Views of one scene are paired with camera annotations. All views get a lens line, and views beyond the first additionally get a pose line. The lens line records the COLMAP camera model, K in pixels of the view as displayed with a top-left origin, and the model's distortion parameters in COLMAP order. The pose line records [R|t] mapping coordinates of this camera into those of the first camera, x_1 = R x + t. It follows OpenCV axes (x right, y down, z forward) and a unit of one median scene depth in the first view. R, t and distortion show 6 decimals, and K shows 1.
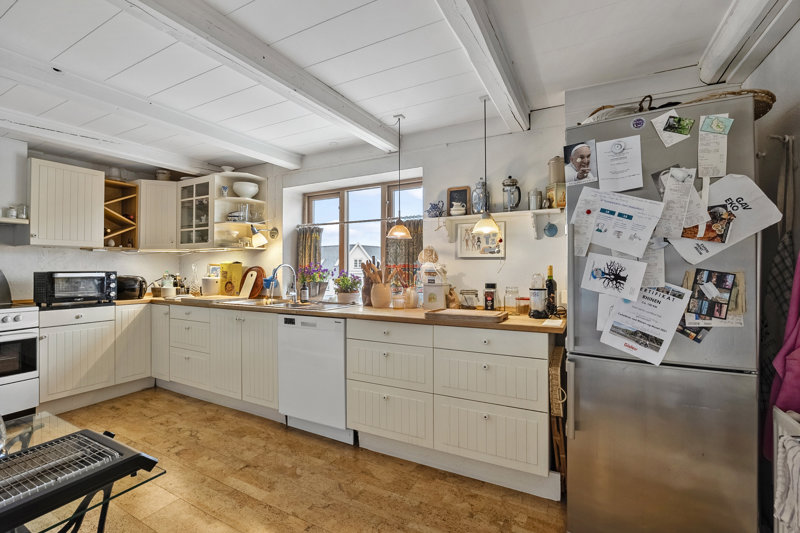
lens RADIAL K [[354.8, 0, 400.0], [0, 354.8, 266.5], [0, 0, 1]] dist [-0.000067, 0.000022]
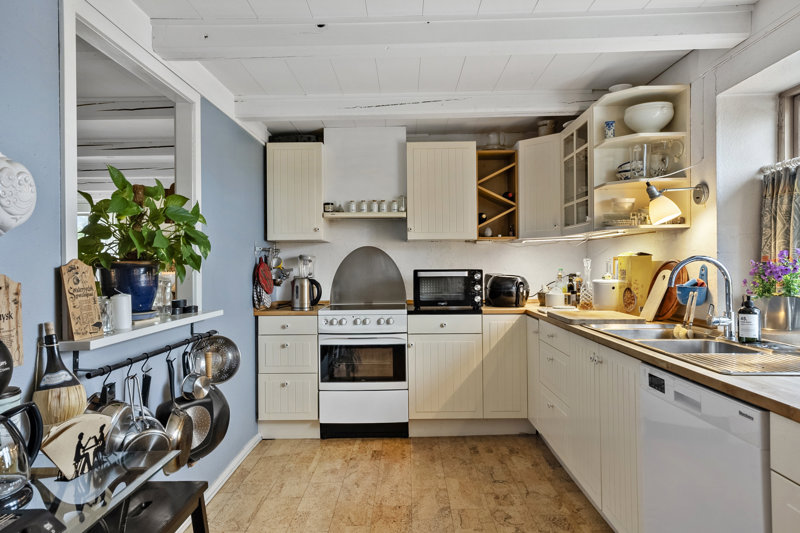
lens RADIAL K [[520.6, 0, 400.0], [0, 520.6, 266.5], [0, 0, 1]] dist [0.015012, 0.000999]
pose [[0.460653, 0.000231, -0.887580, 0.100787], [0.015079, 0.999854, 0.008086, -0.003988], [0.887452, -0.017109, 0.460582, 0.316825]]
